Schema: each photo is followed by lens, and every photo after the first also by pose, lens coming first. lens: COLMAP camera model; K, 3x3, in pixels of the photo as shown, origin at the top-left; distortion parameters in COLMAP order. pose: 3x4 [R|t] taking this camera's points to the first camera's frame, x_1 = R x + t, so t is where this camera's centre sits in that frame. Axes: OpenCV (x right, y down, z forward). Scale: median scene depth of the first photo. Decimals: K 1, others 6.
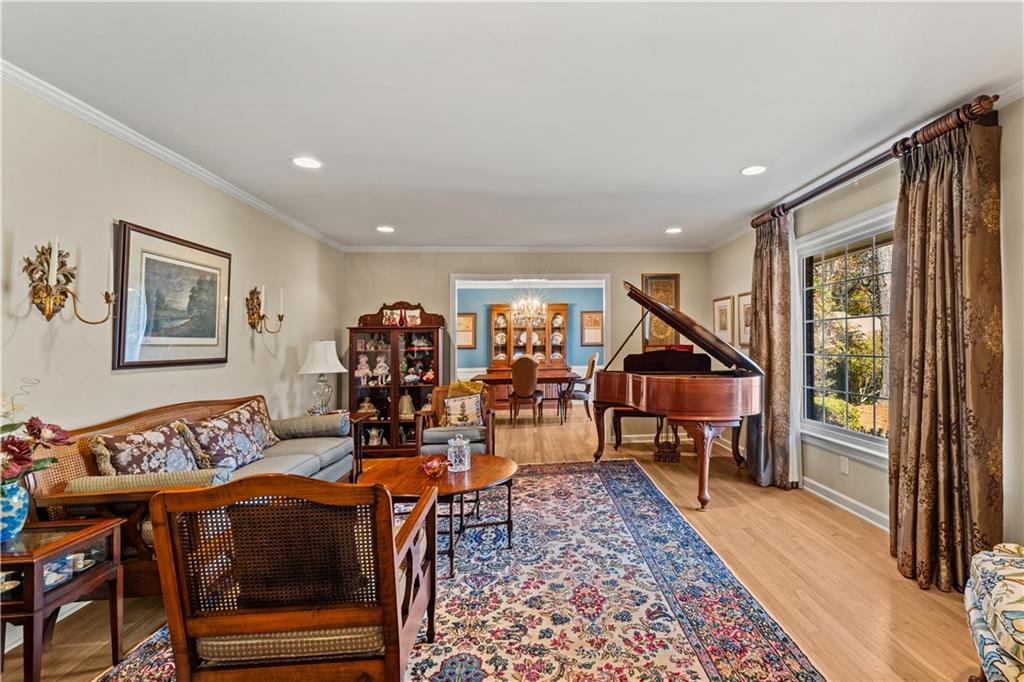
lens RADIAL K [[459.9, 0, 511.4], [0, 459.9, 338.8], [0, 0, 1]] dist [-0.001243, -0.001177]
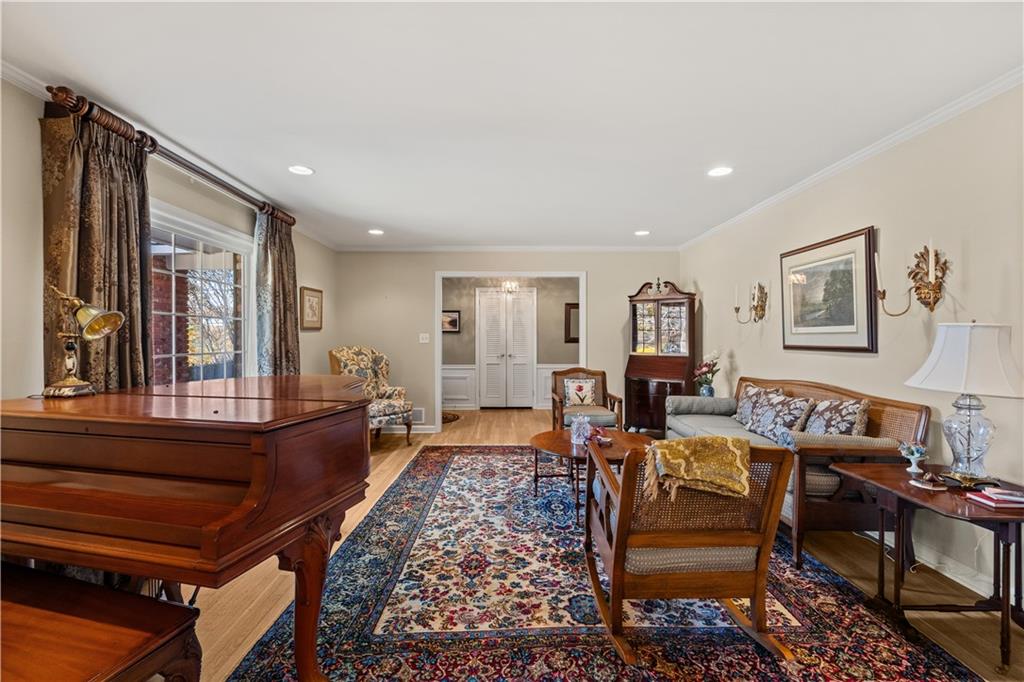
lens RADIAL K [[459.9, 0, 516.7], [0, 459.9, 340.2], [0, 0, 1]] dist [-0.001243, -0.001177]
pose [[-0.998630, 0.013161, -0.050652, 0.109889], [0.013626, 0.999868, -0.008830, 0.031465], [0.050529, -0.009508, -0.998677, 2.307512]]
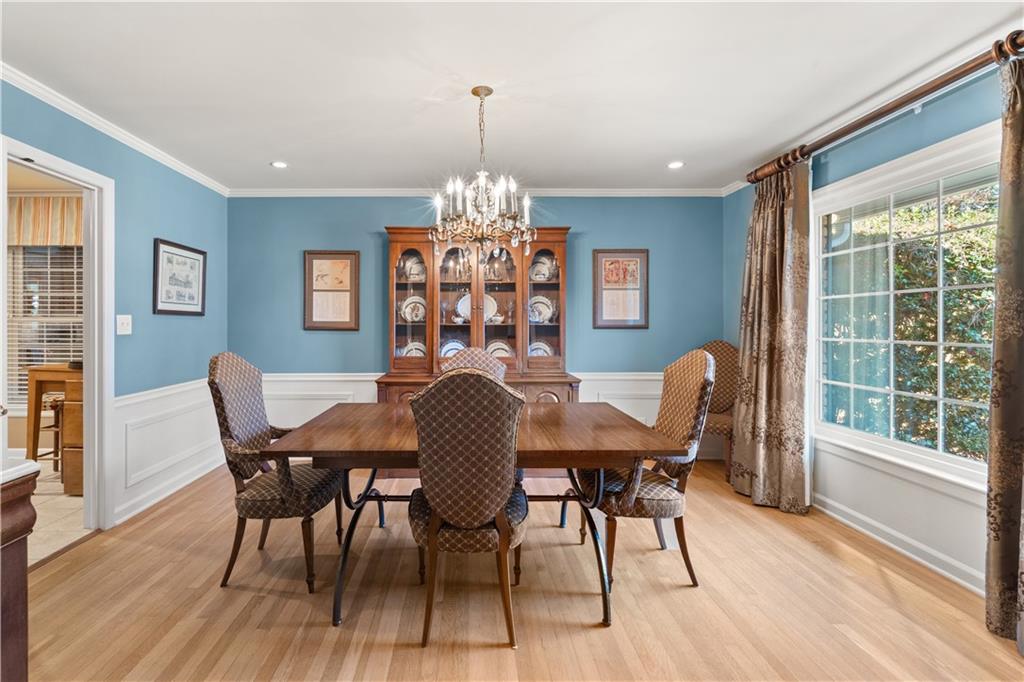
lens RADIAL K [[459.9, 0, 503.6], [0, 459.9, 323.1], [0, 0, 1]] dist [-0.001243, -0.001177]
pose [[0.993876, 0.008178, 0.110199, 0.011989], [-0.009066, 0.999930, 0.007562, 0.007067], [-0.110129, -0.008515, 0.993881, 0.434660]]
